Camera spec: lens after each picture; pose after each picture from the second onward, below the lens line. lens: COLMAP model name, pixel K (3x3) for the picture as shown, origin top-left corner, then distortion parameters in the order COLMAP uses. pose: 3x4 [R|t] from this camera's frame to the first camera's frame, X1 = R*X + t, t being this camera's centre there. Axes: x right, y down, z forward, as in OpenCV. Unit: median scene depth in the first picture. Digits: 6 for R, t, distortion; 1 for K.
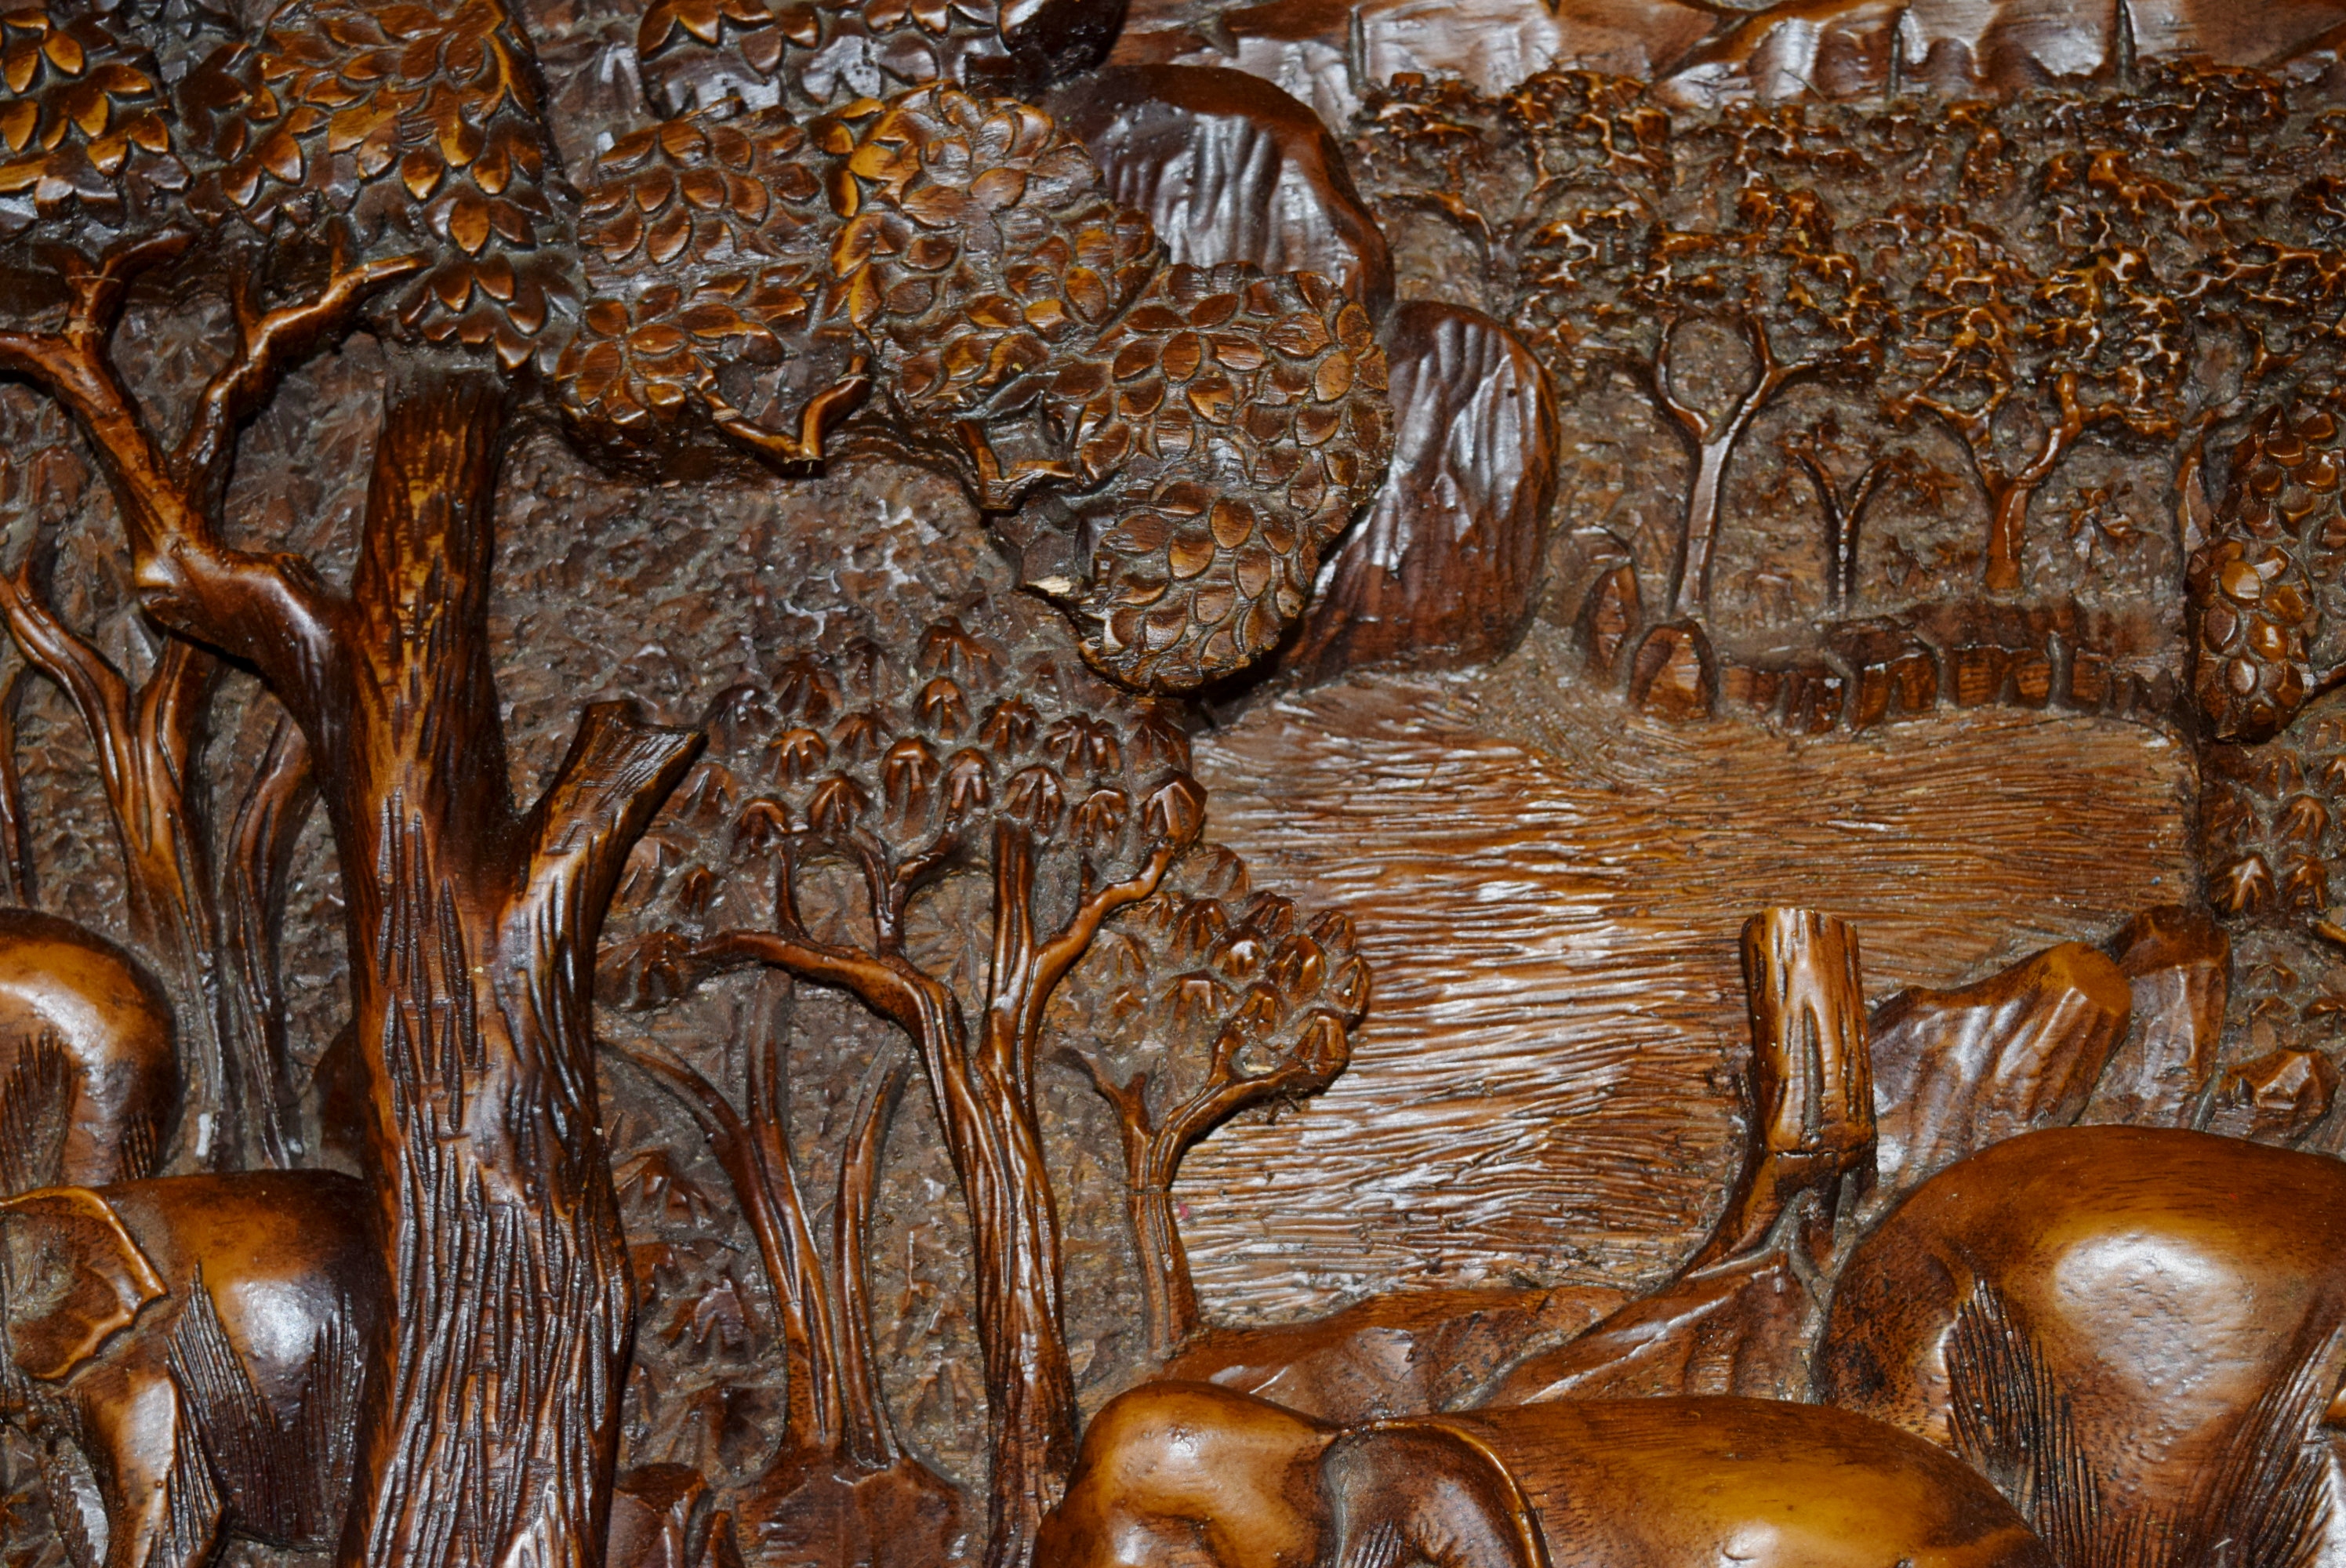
lens RADIAL K [[4290.6, 0, 1173.0], [0, 4290.6, 784.0], [0, 0, 1]] dist [-0.034162, 0.031043]
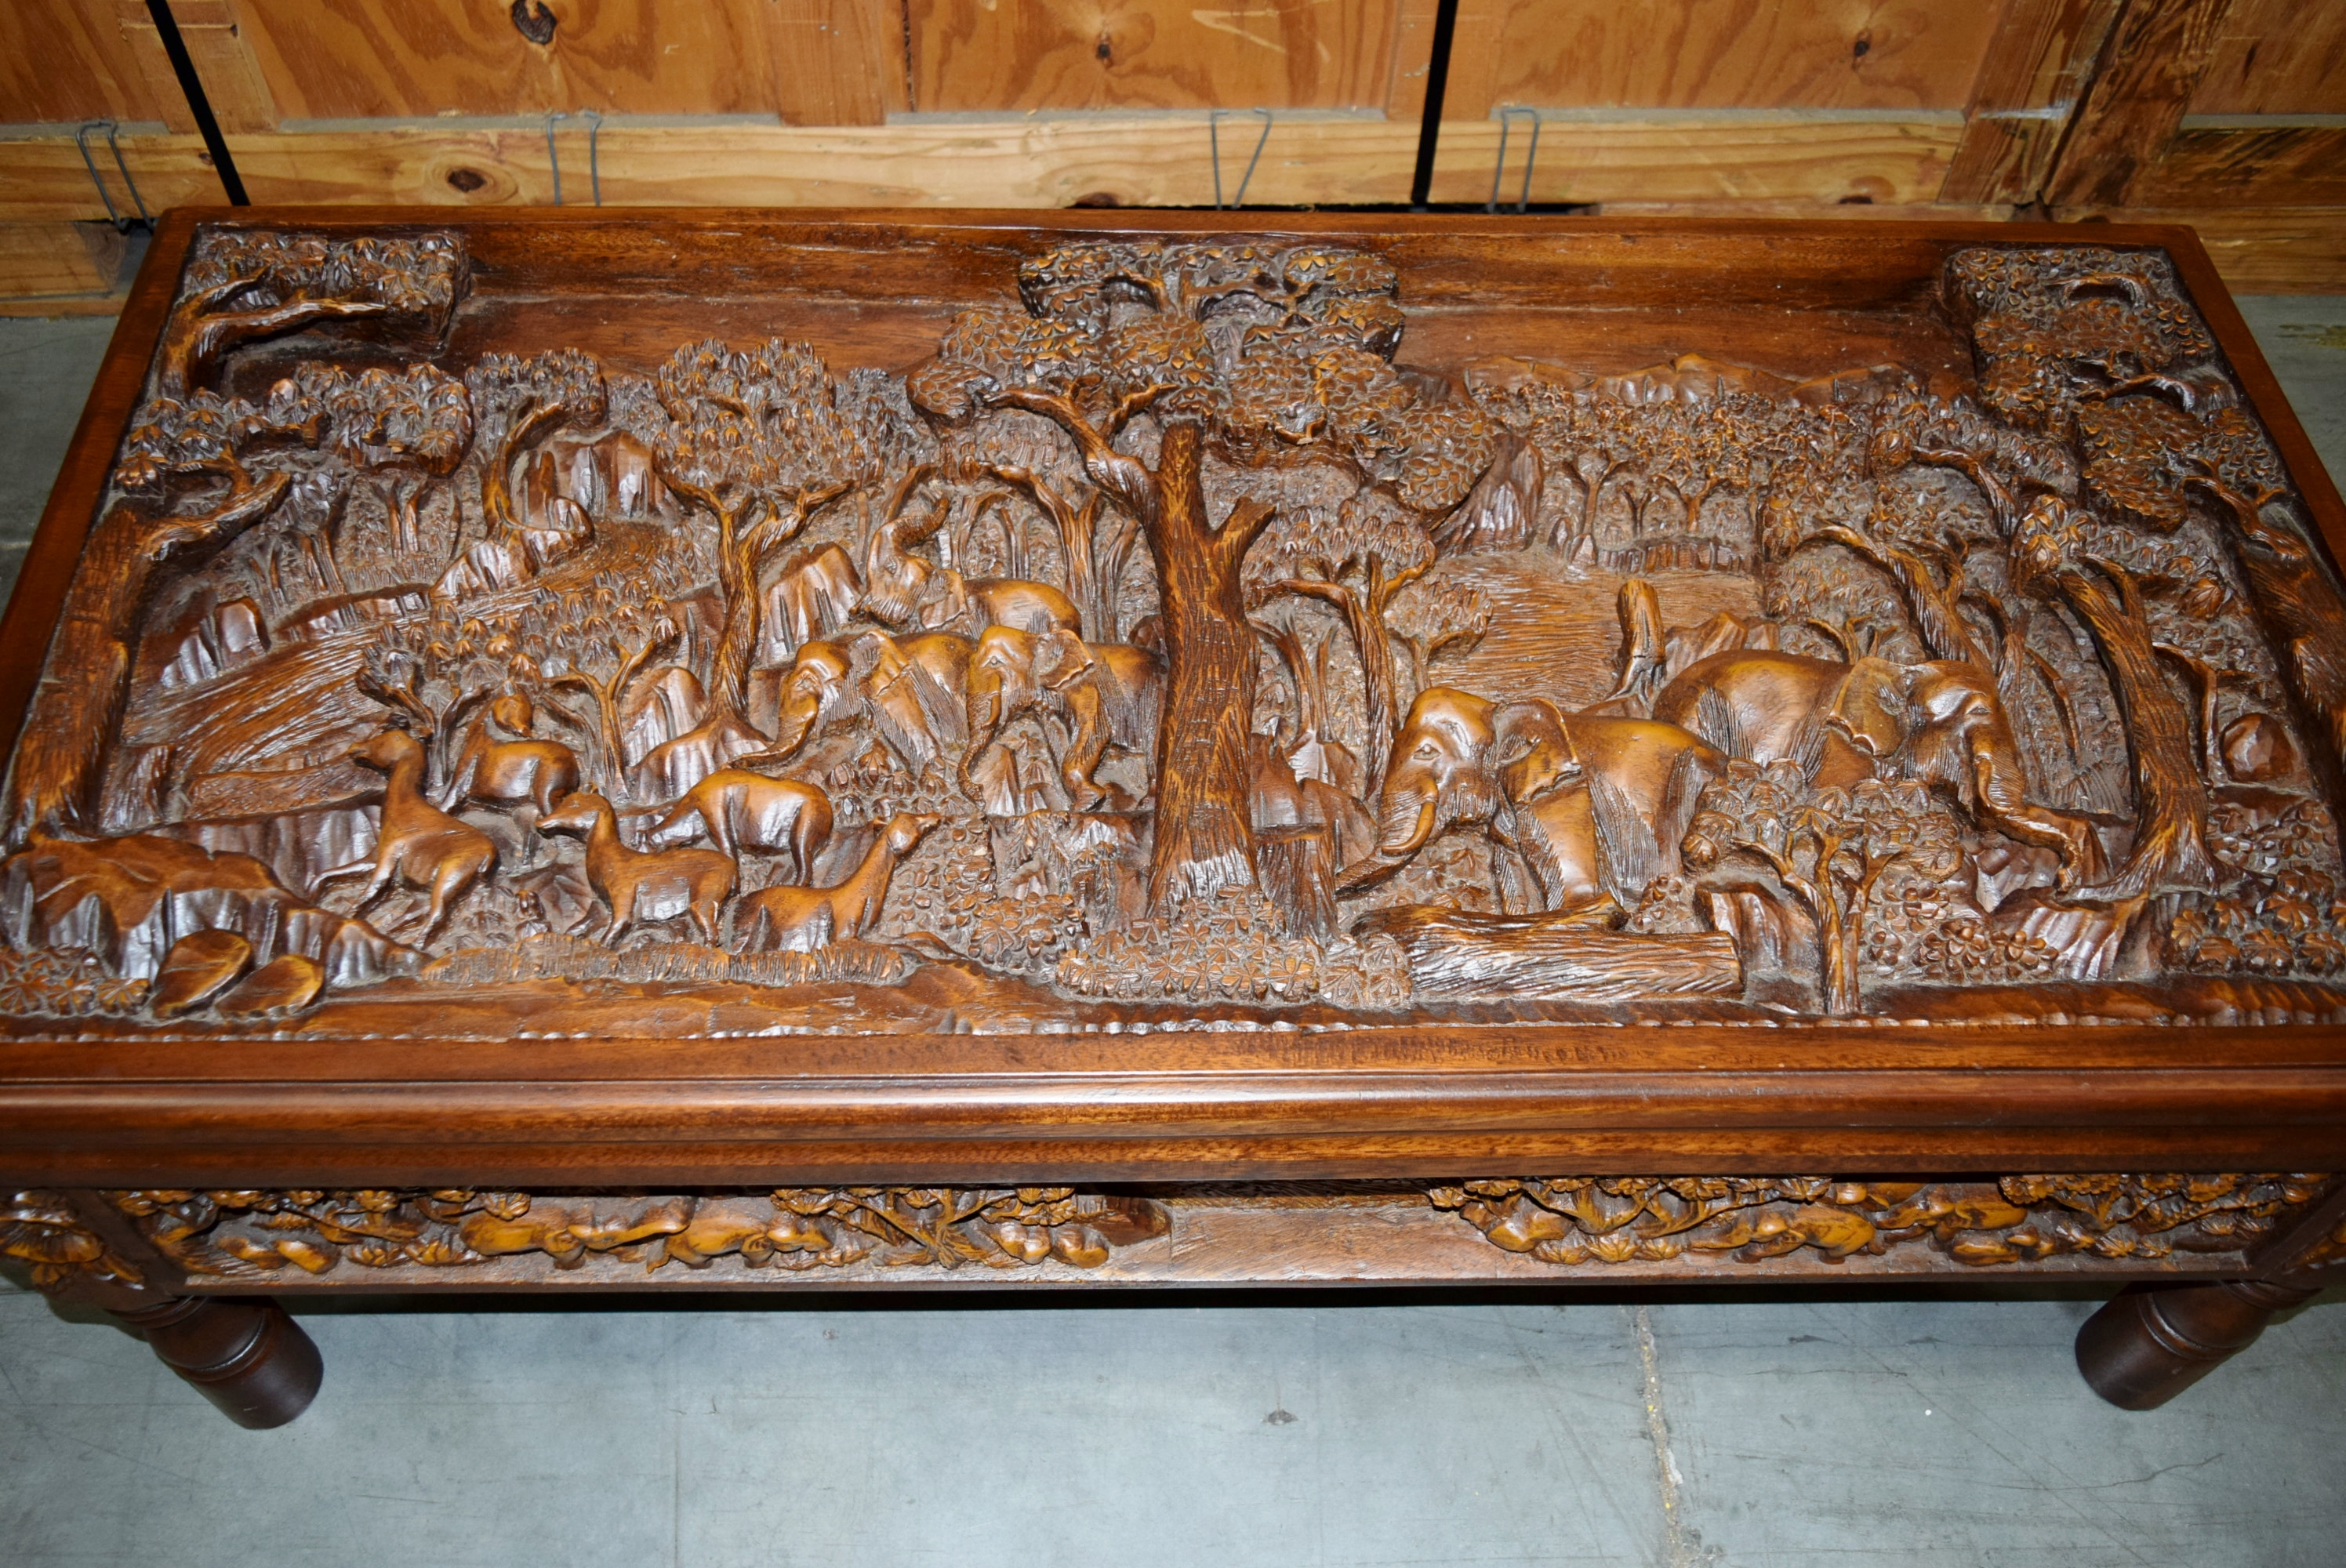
lens RADIAL K [[1982.3, 0, 1161.0], [0, 1982.3, 787.3], [0, 0, 1]] dist [-0.052257, 0.054957]
pose [[0.999097, 0.042275, 0.004166, -0.183780], [-0.039081, 0.953166, -0.299912, 0.582952], [-0.016650, 0.299478, 0.953958, -0.262852]]
